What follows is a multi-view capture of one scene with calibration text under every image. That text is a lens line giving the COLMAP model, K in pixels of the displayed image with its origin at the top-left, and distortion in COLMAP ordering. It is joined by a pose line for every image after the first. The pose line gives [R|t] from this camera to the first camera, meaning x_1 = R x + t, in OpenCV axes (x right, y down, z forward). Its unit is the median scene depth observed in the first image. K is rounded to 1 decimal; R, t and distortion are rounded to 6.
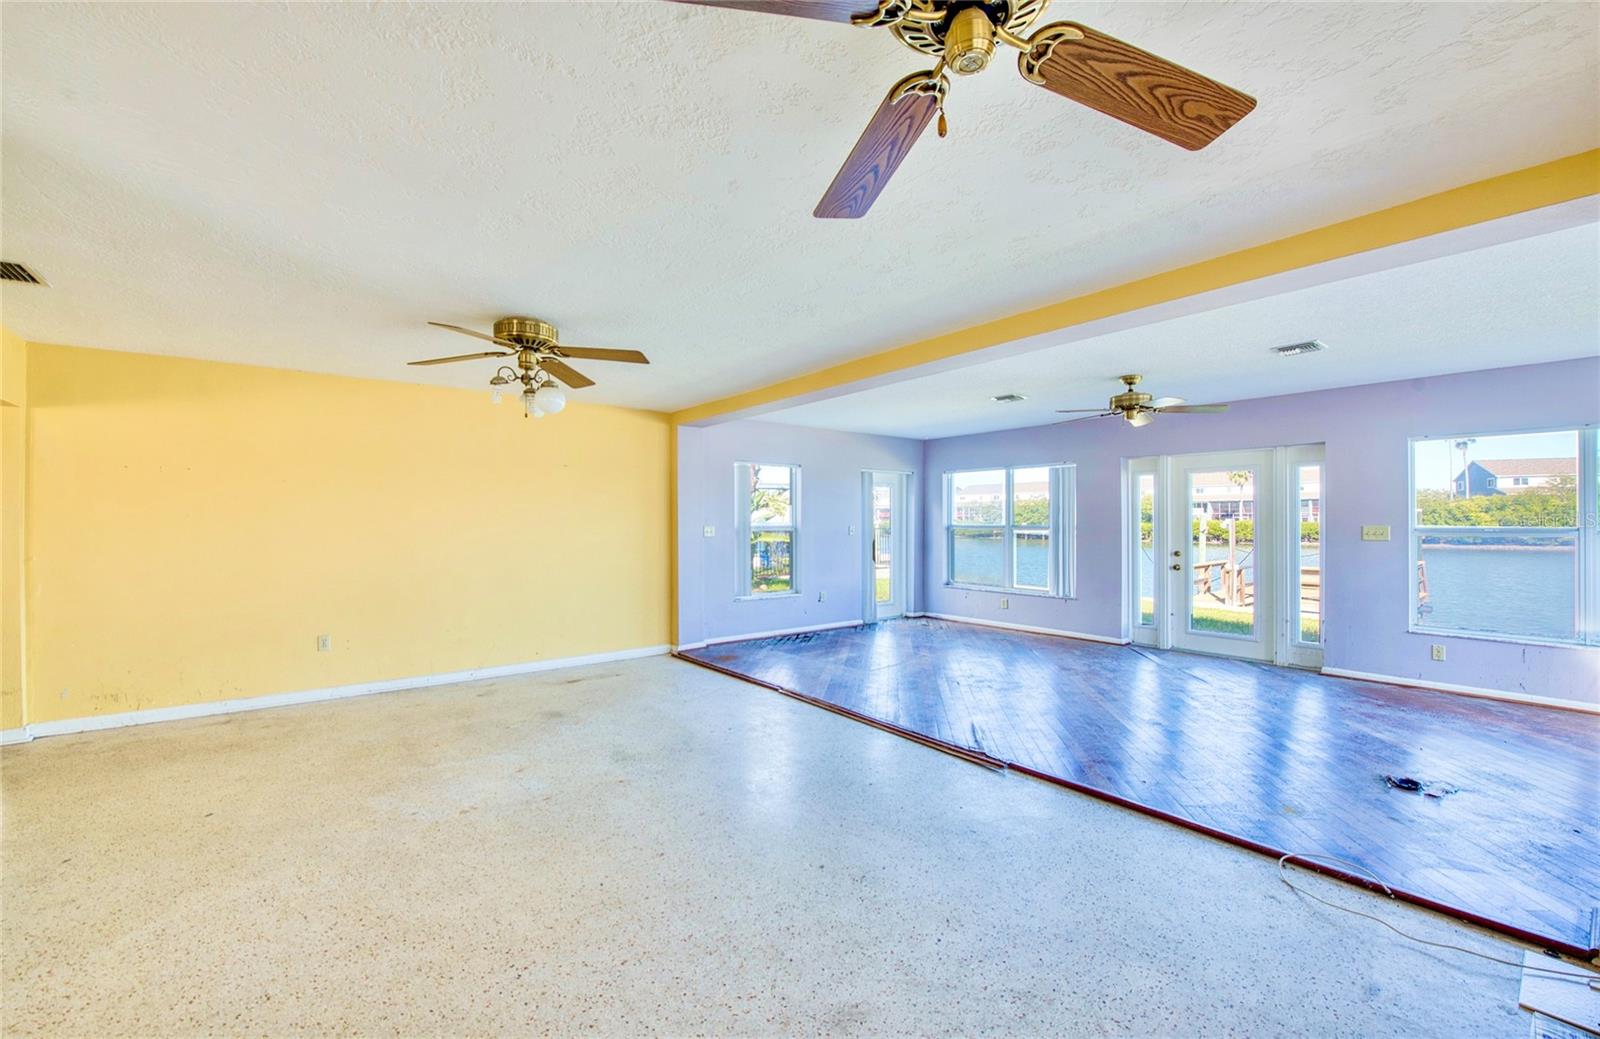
lens RADIAL K [[622.2, 0, 800.0], [0, 622.2, 519.5], [0, 0, 1]] dist [-0.019866, -0.000178]
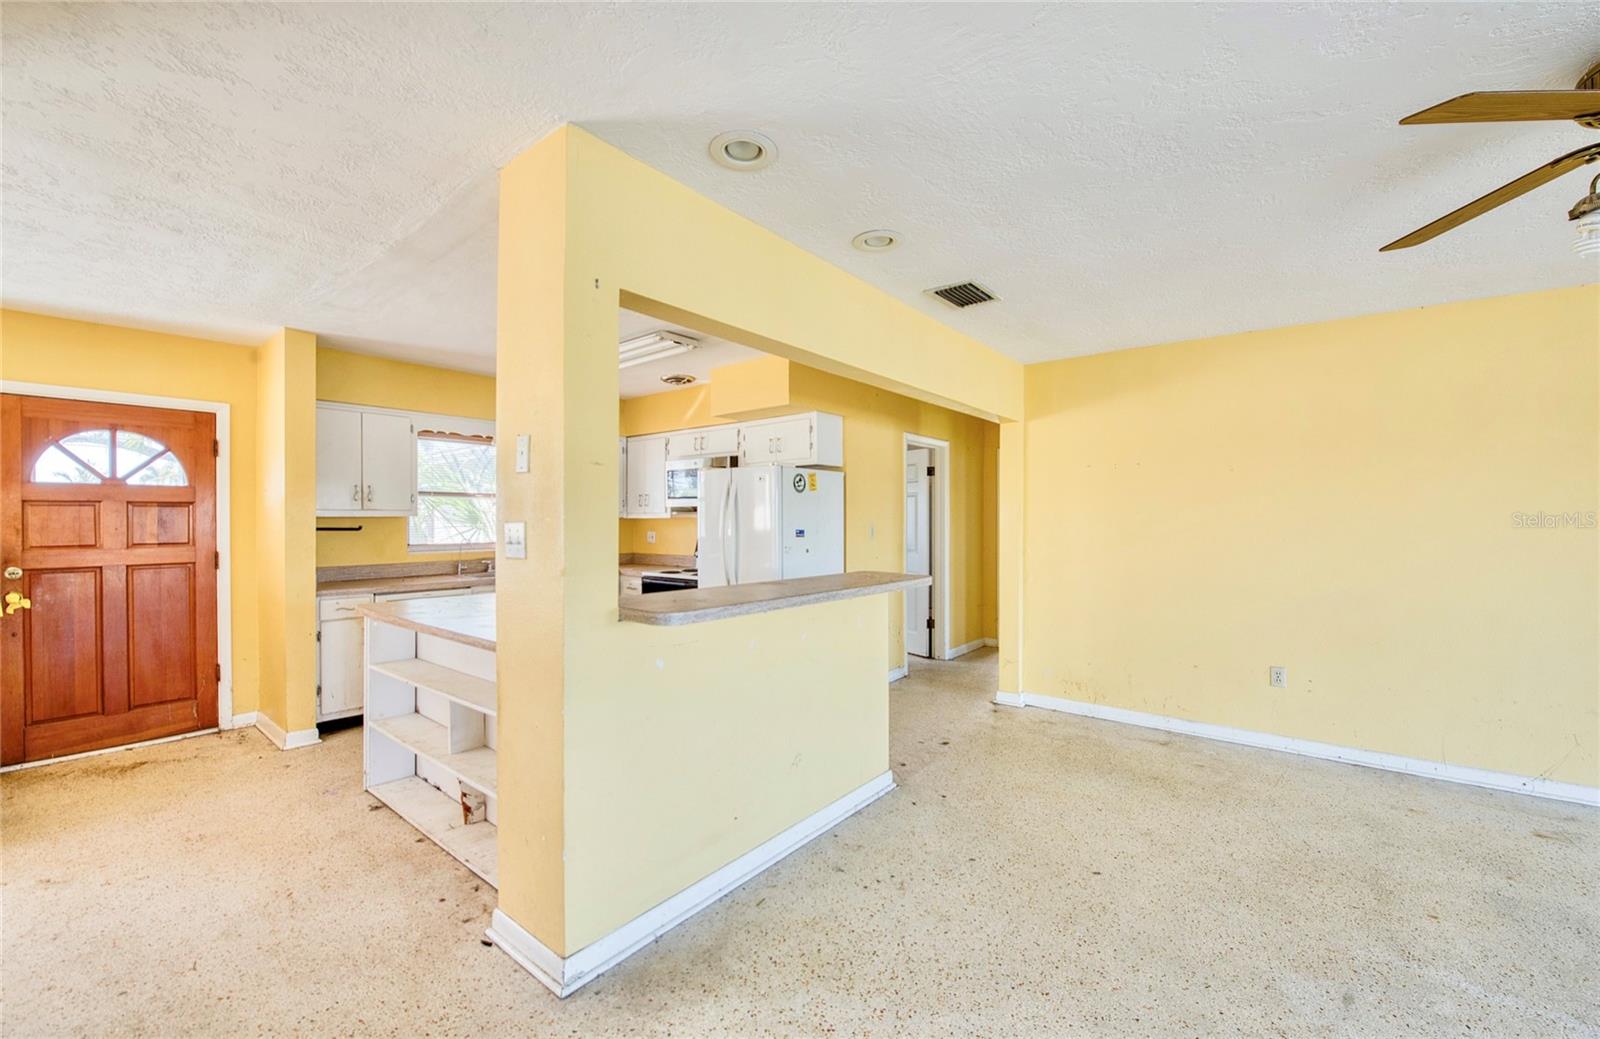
lens RADIAL K [[648.2, 0, 800.0], [0, 648.2, 519.5], [0, 0, 1]] dist [-0.021377, 0.000162]
pose [[0.215199, 0.004660, -0.976559, -0.099709], [-0.000622, 0.999989, 0.004635, -0.000448], [0.976570, -0.000390, 0.215199, 0.200893]]
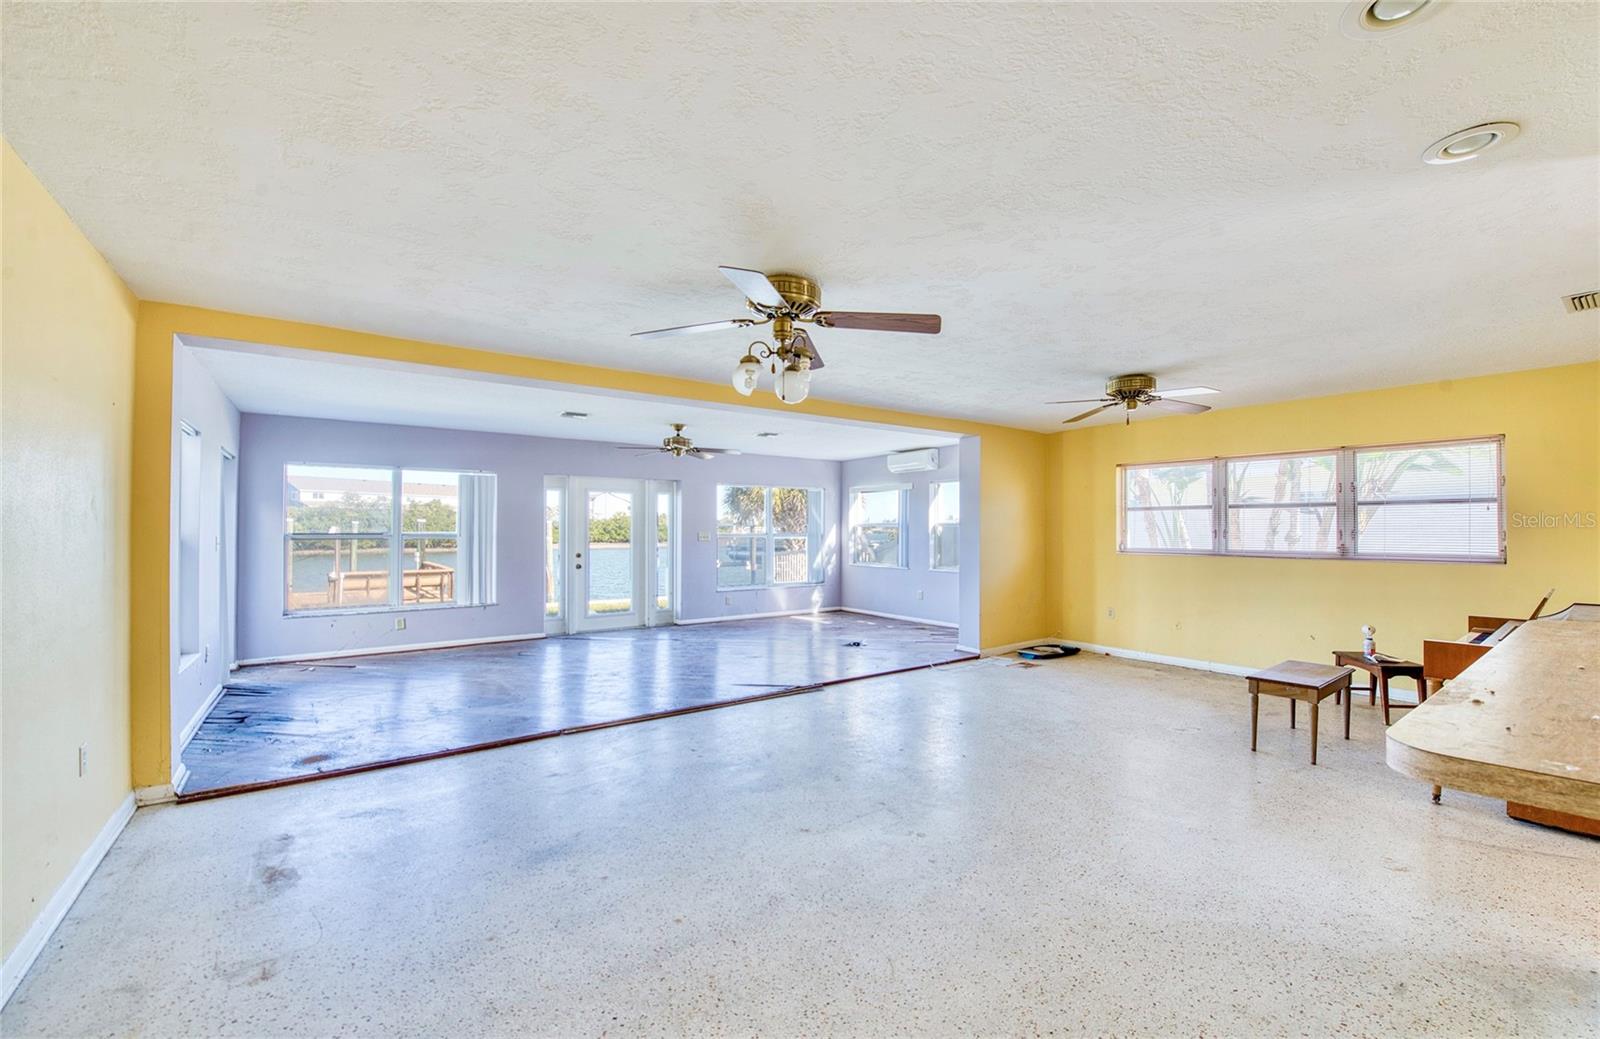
lens RADIAL K [[636.2, 0, 800.0], [0, 636.2, 521.4], [0, 0, 1]] dist [-0.017322, -0.000173]
pose [[0.080421, 0.014327, 0.996658, -0.761864], [-0.004325, 0.999892, -0.014024, 0.003504], [-0.996752, -0.003183, 0.080474, 0.549395]]
